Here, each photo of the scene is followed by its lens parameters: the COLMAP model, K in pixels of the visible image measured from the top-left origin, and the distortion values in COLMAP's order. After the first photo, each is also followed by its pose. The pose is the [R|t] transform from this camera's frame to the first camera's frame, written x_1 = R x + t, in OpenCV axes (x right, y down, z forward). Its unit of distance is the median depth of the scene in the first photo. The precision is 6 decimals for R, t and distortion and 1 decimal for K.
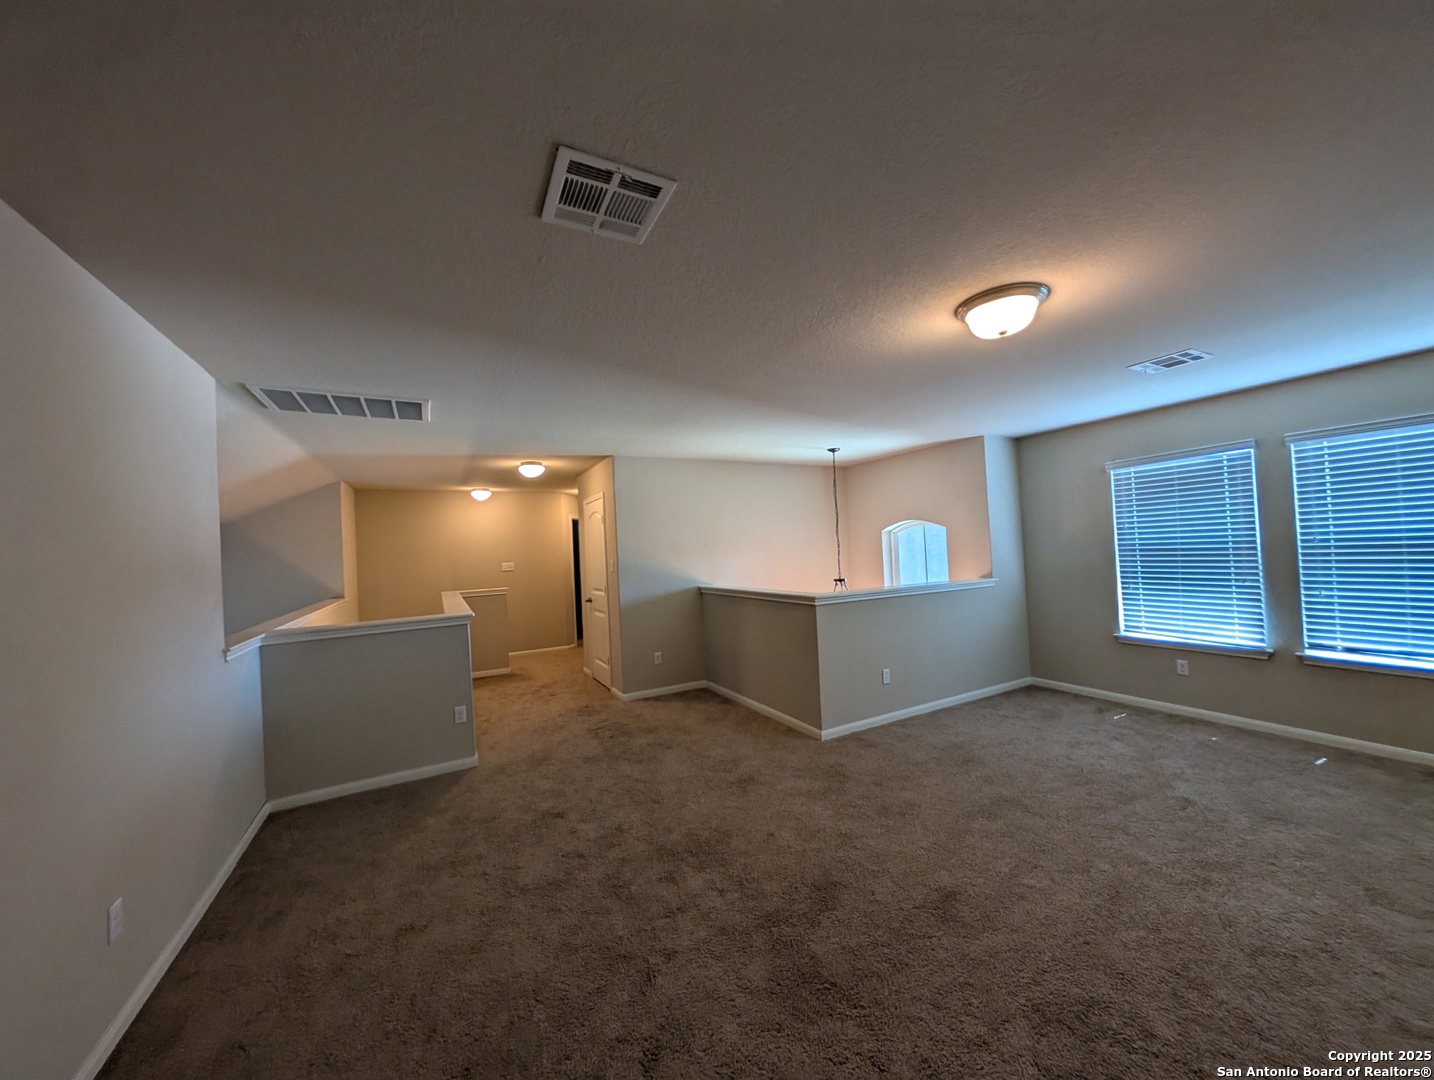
lens RADIAL K [[523.0, 0, 720.5], [0, 523.0, 541.2], [0, 0, 1]] dist [0.002284, 0.000379]
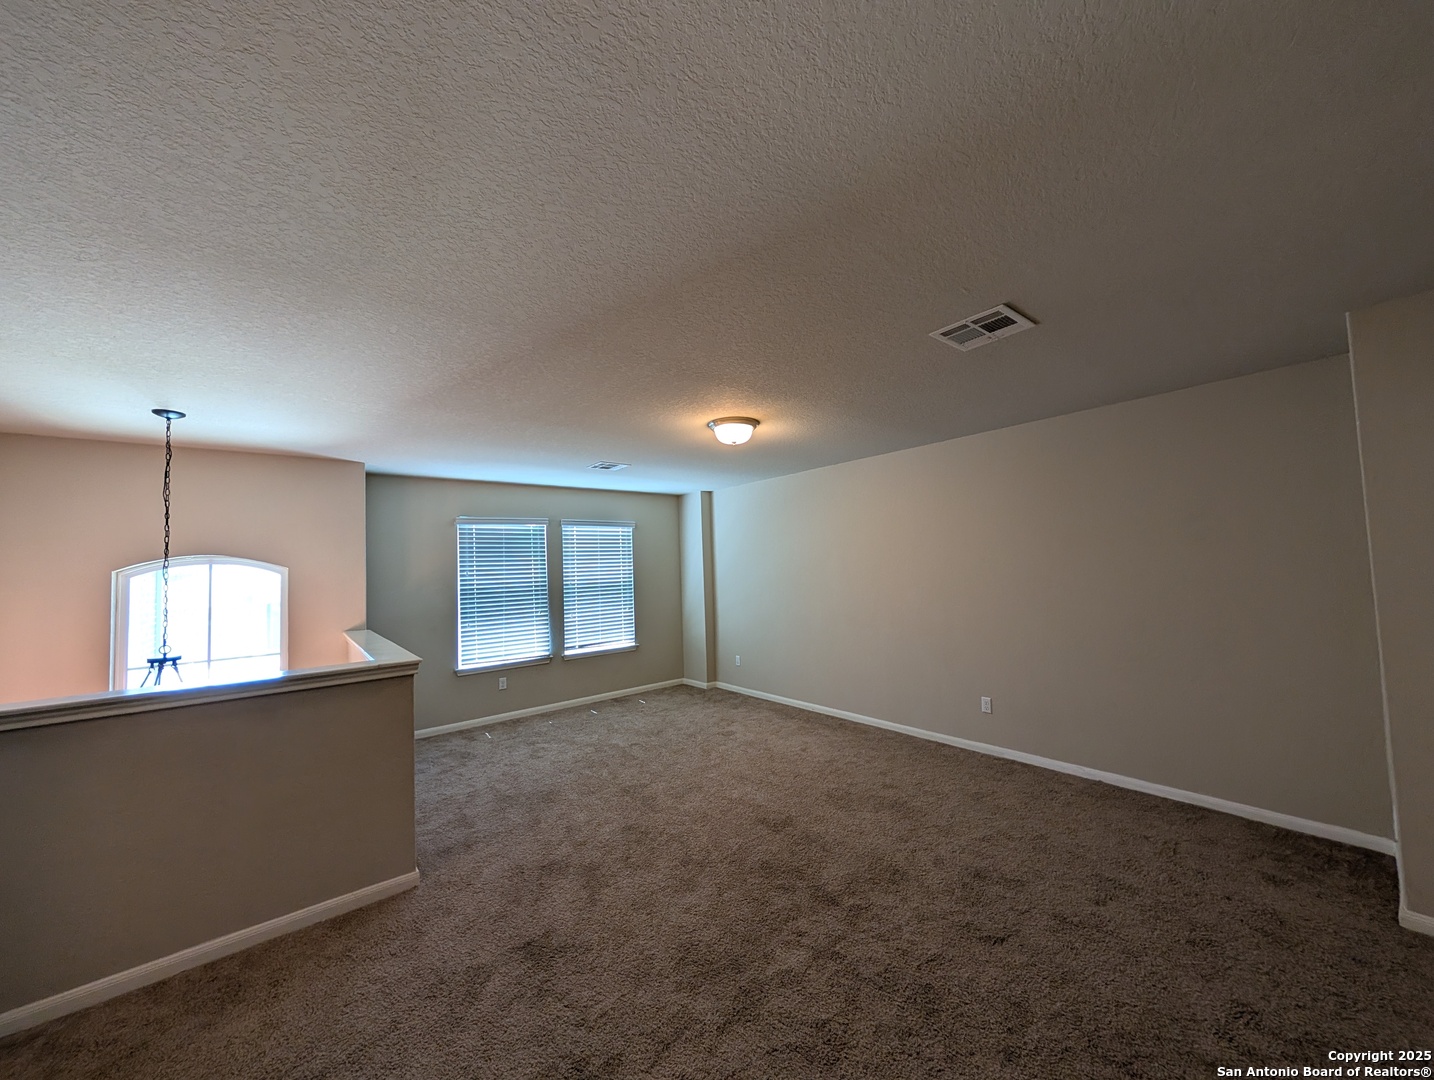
lens RADIAL K [[523.0, 0, 720.5], [0, 523.0, 541.2], [0, 0, 1]] dist [0.002284, 0.000379]
pose [[-0.183984, 0.098425, 0.977989, -0.552818], [0.028235, 0.995093, -0.094835, 0.030075], [-0.982524, 0.010165, -0.185861, 0.751339]]
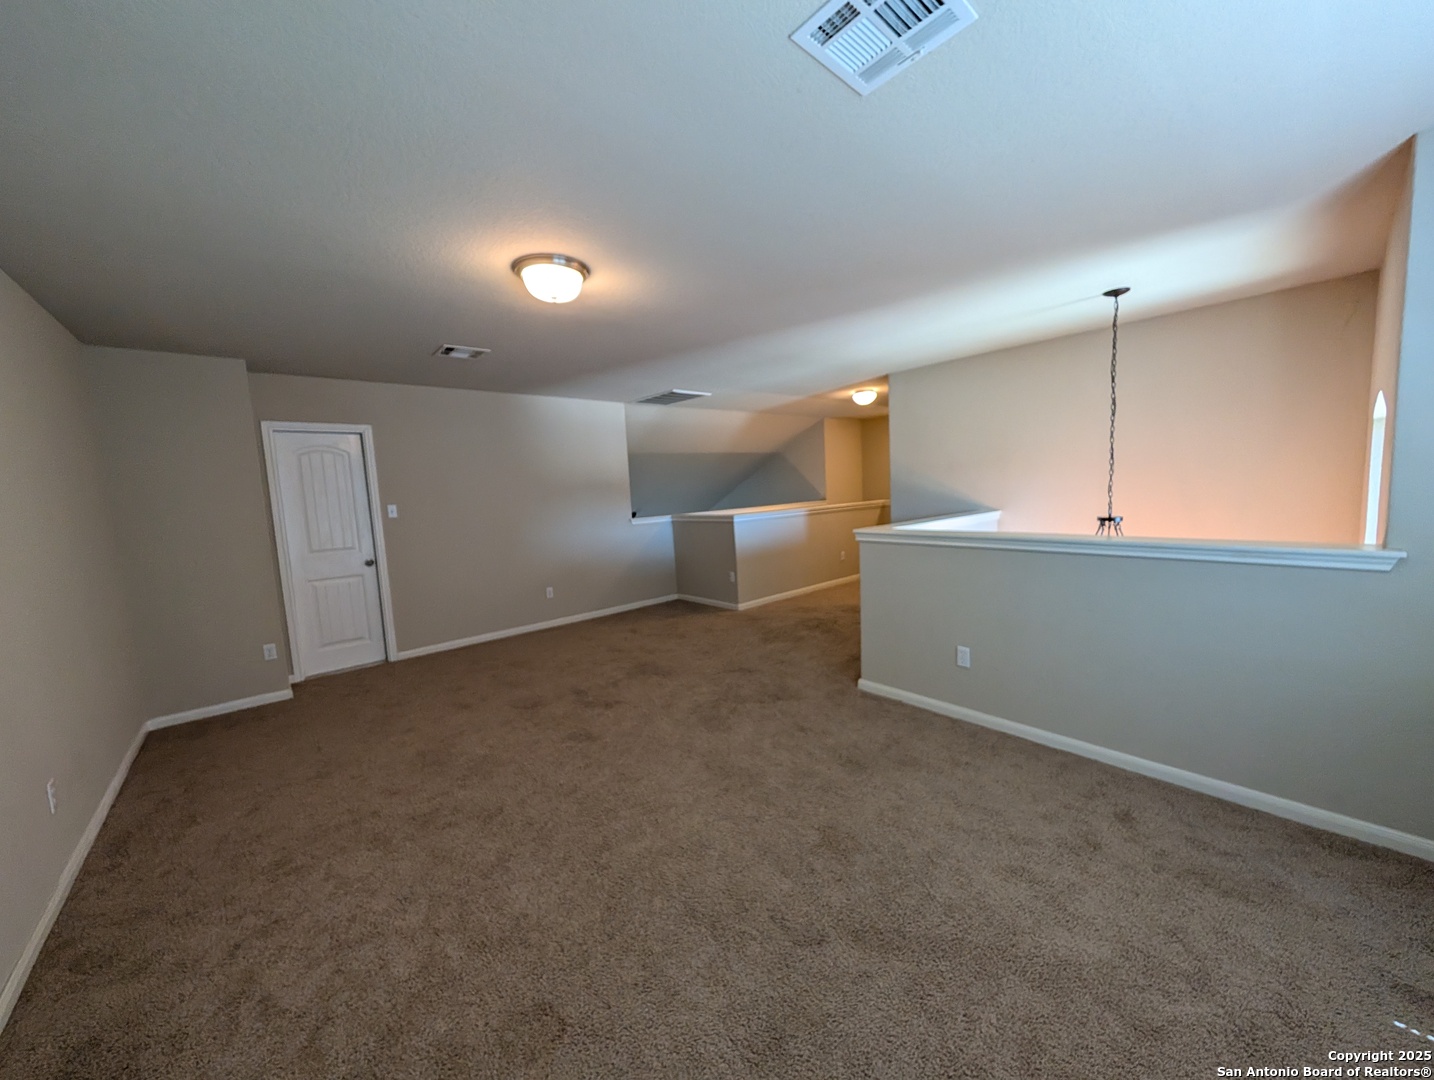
lens RADIAL K [[523.0, 0, 720.5], [0, 523.0, 541.2], [0, 0, 1]] dist [0.002284, 0.000379]
pose [[0.218209, 0.130670, -0.967114, 0.985557], [0.048340, 0.988332, 0.144443, -0.012778], [0.974704, -0.078269, 0.209346, 0.597317]]
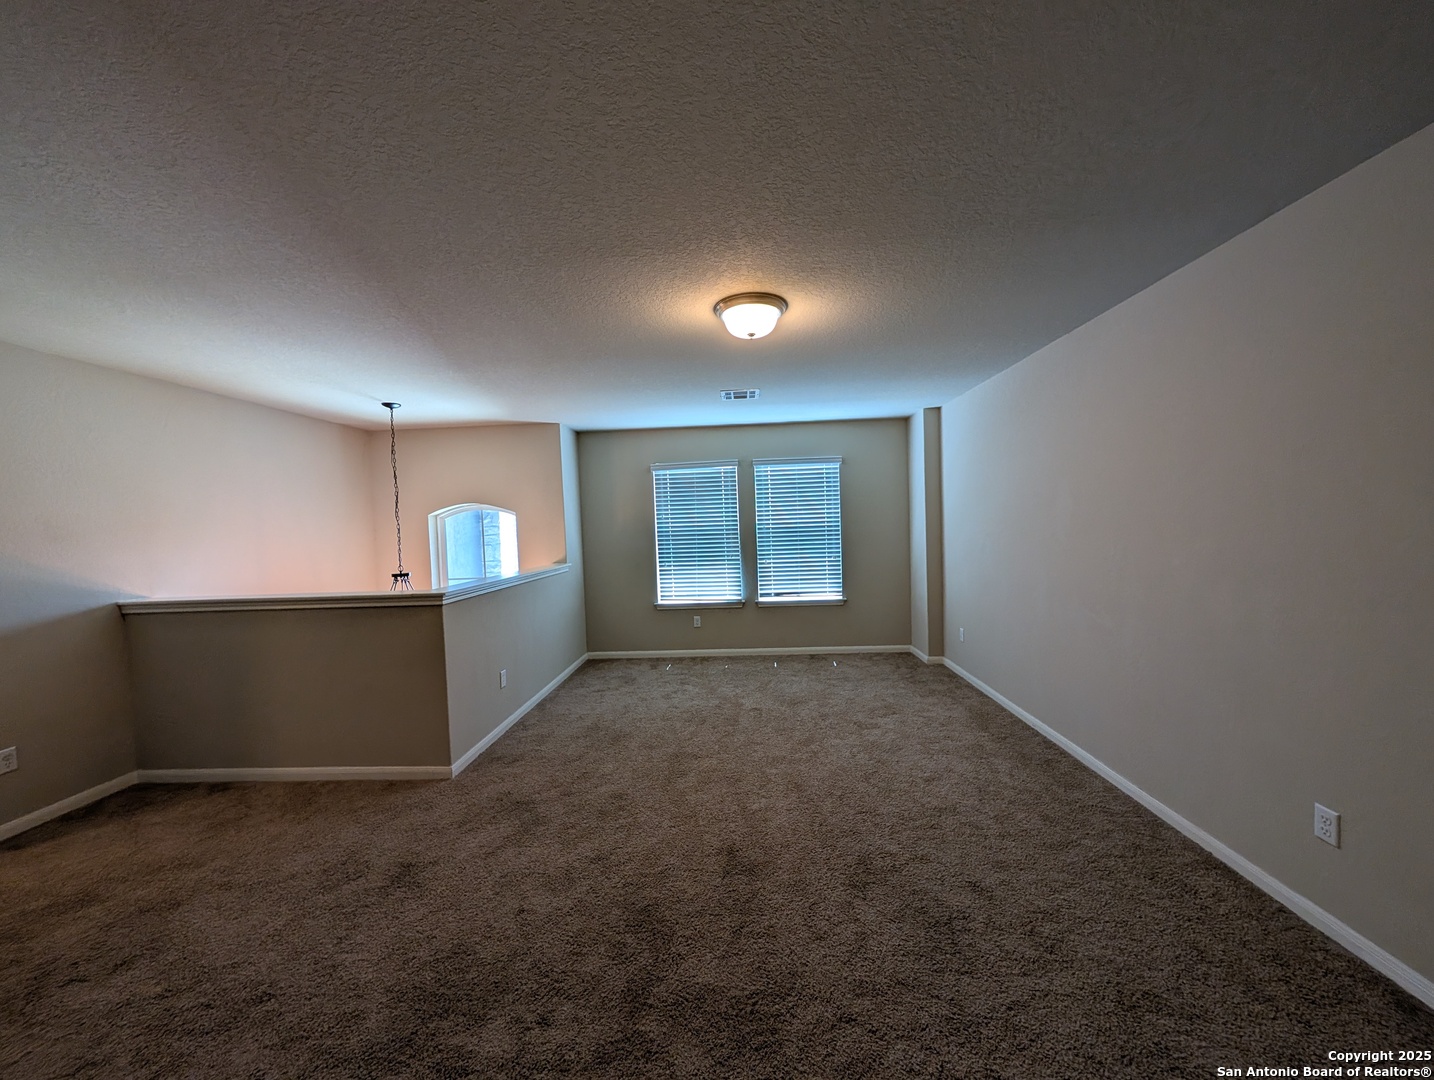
lens RADIAL K [[523.0, 0, 720.5], [0, 523.0, 541.2], [0, 0, 1]] dist [0.002284, 0.000379]
pose [[0.518480, -0.004804, 0.855076, -0.262567], [-0.002806, 0.999969, 0.007319, 0.023449], [-0.855085, -0.006194, 0.518451, 0.260441]]
